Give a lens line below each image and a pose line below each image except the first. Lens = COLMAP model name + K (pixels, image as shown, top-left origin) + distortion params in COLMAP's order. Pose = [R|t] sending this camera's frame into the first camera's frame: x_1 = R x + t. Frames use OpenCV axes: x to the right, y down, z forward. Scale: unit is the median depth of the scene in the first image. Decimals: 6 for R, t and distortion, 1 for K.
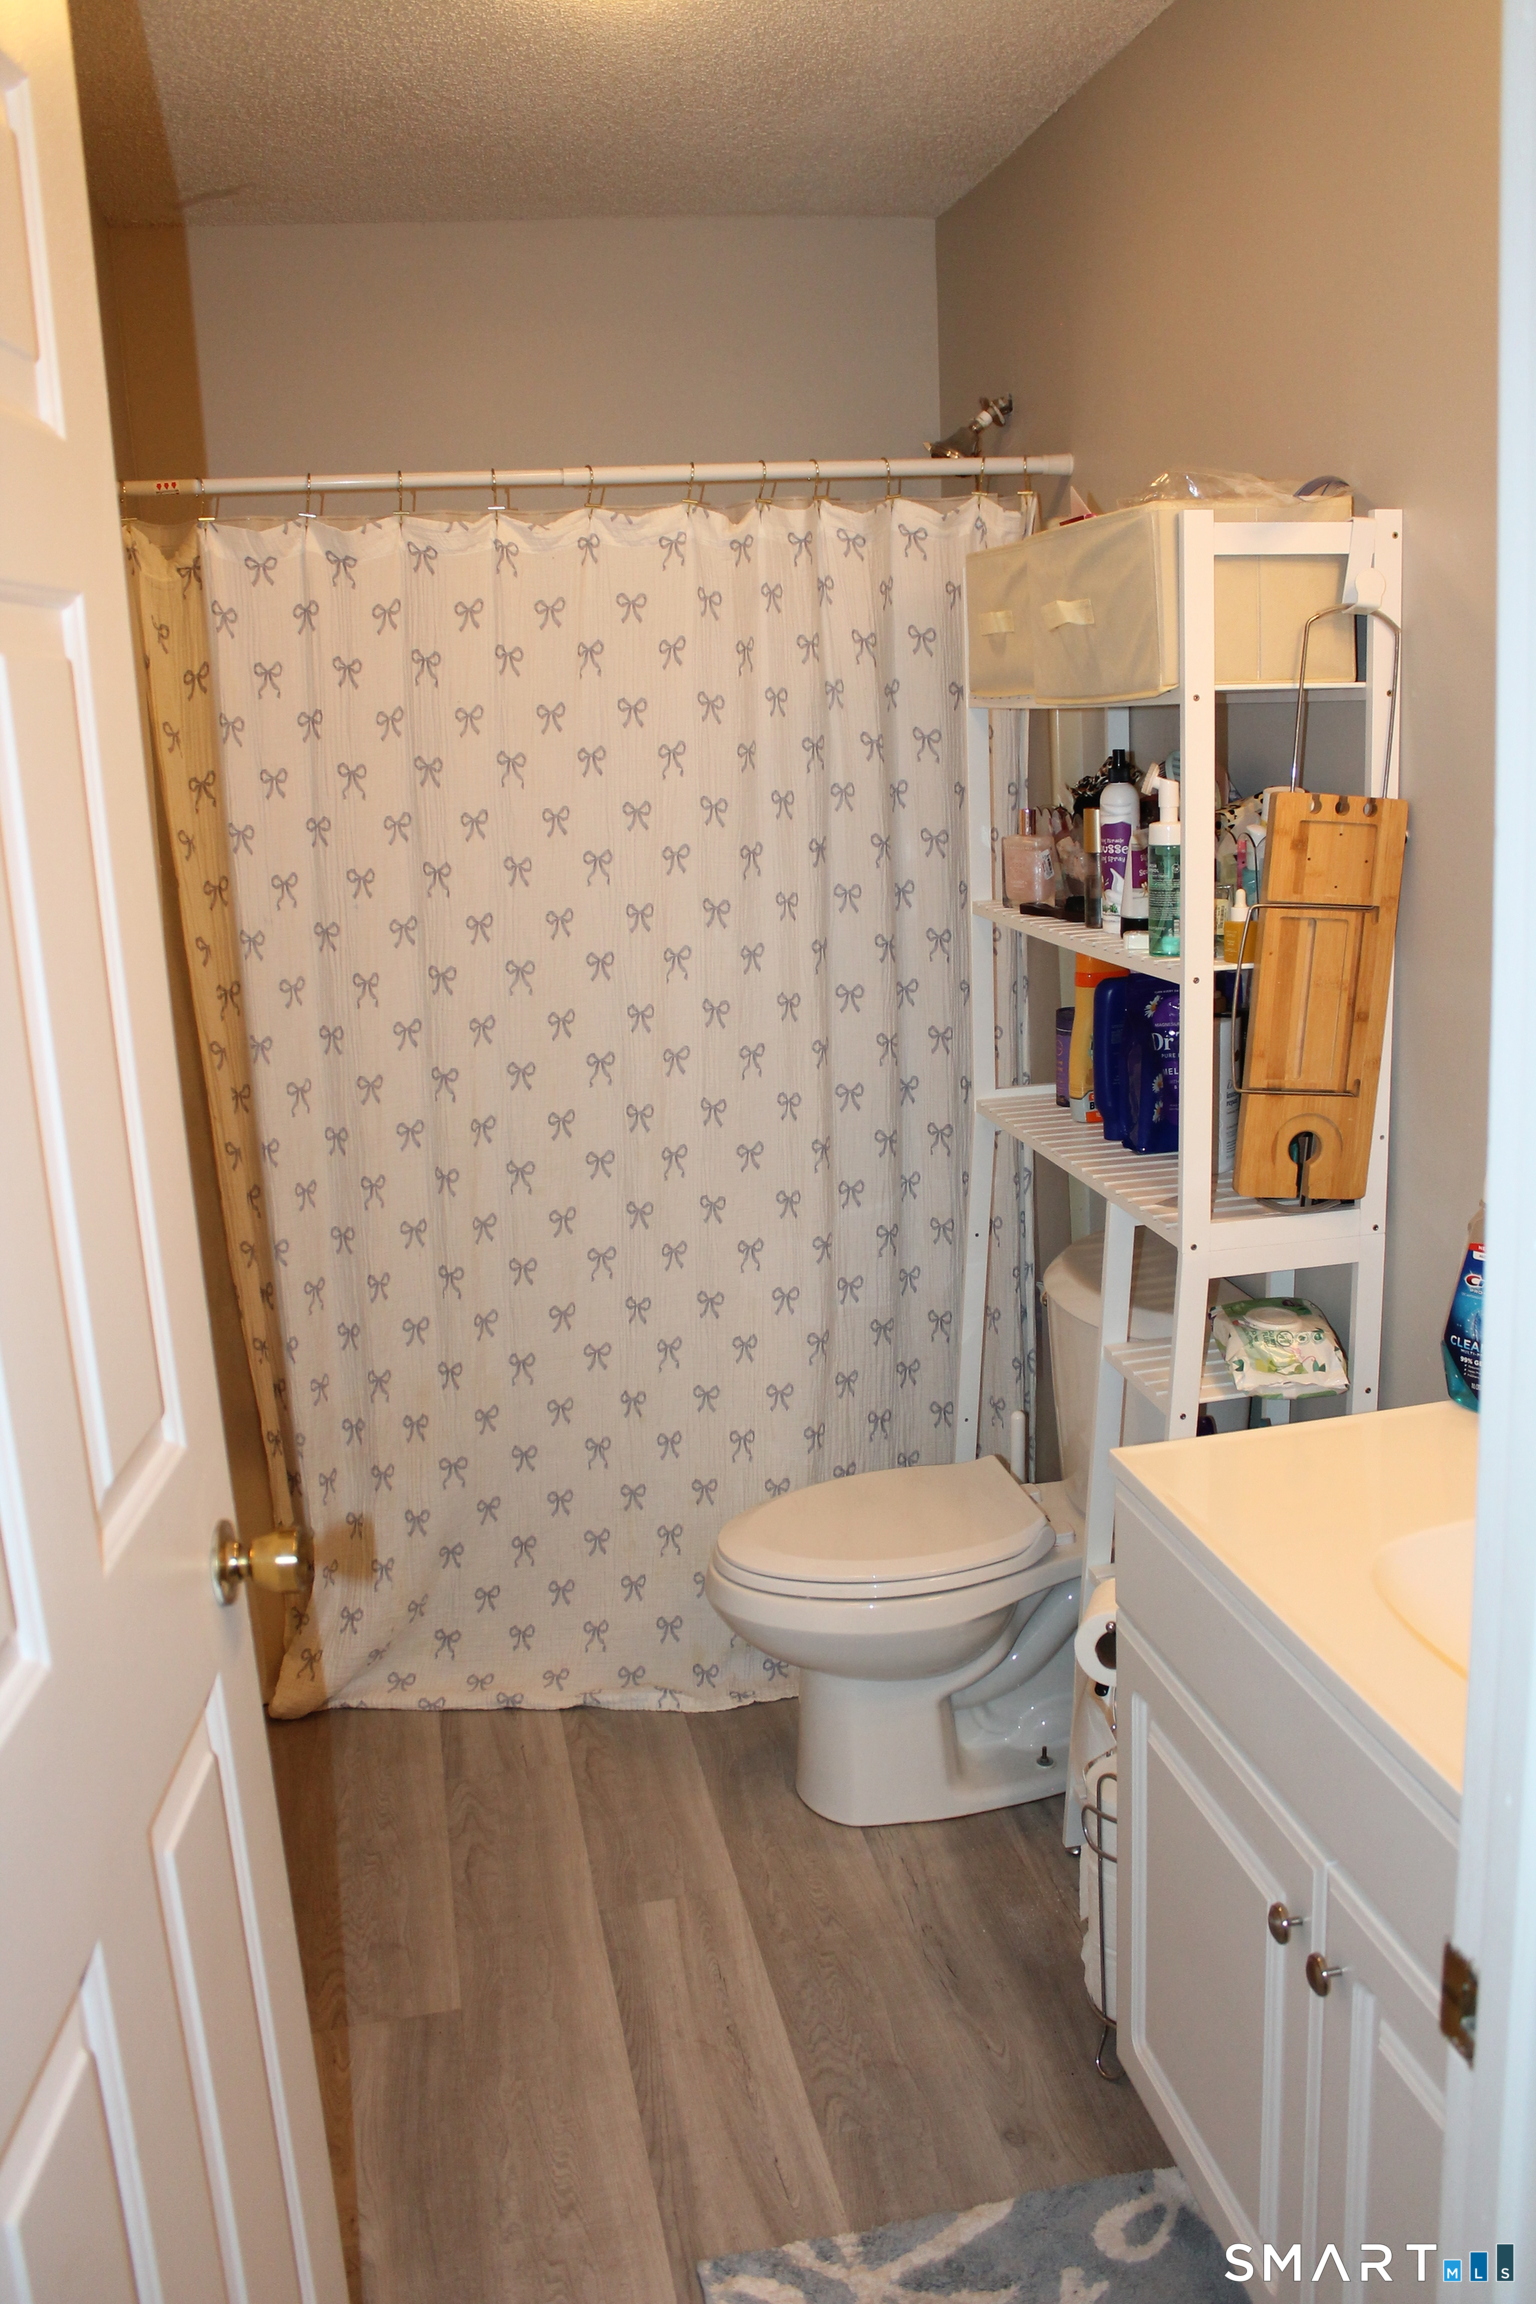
lens RADIAL K [[1958.5, 0, 774.2], [0, 1958.5, 1148.3], [0, 0, 1]] dist [-0.174531, 0.151763]
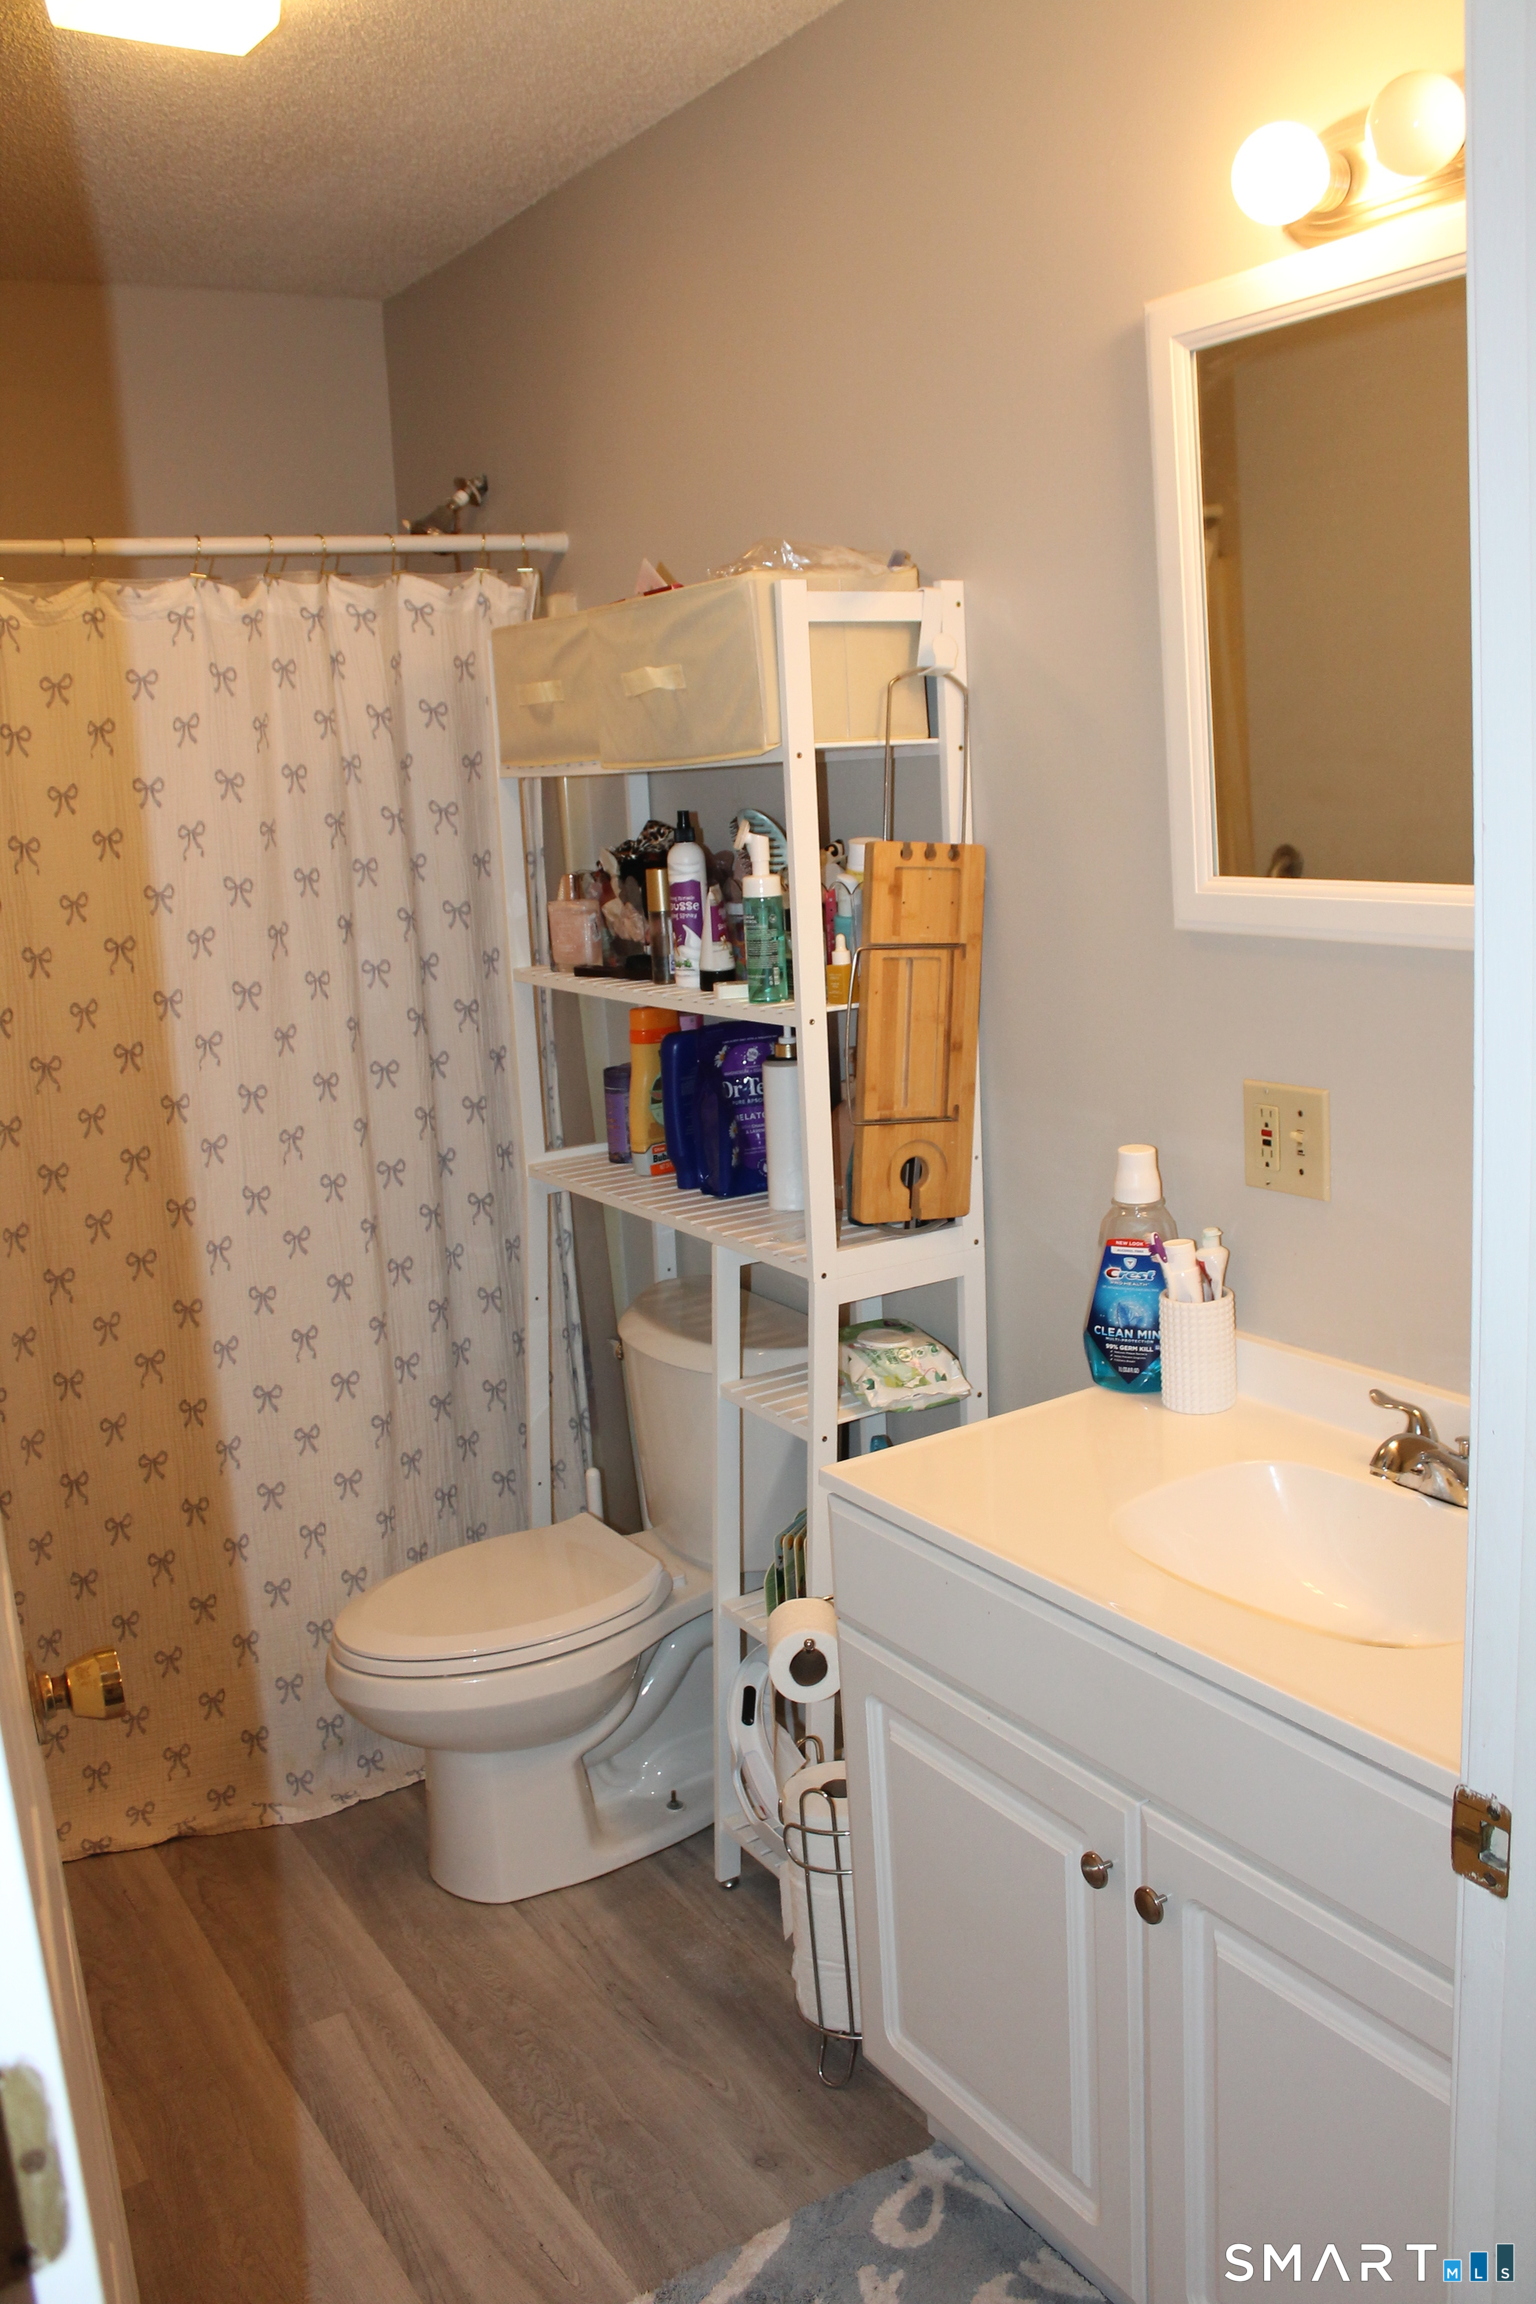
lens RADIAL K [[1958.5, 0, 774.2], [0, 1958.5, 1148.3], [0, 0, 1]] dist [-0.174531, 0.151763]
pose [[0.933589, -0.077090, 0.349956, -0.144112], [0.092883, 0.995268, -0.028544, 0.008199], [-0.346099, 0.059153, 0.936331, 0.012050]]
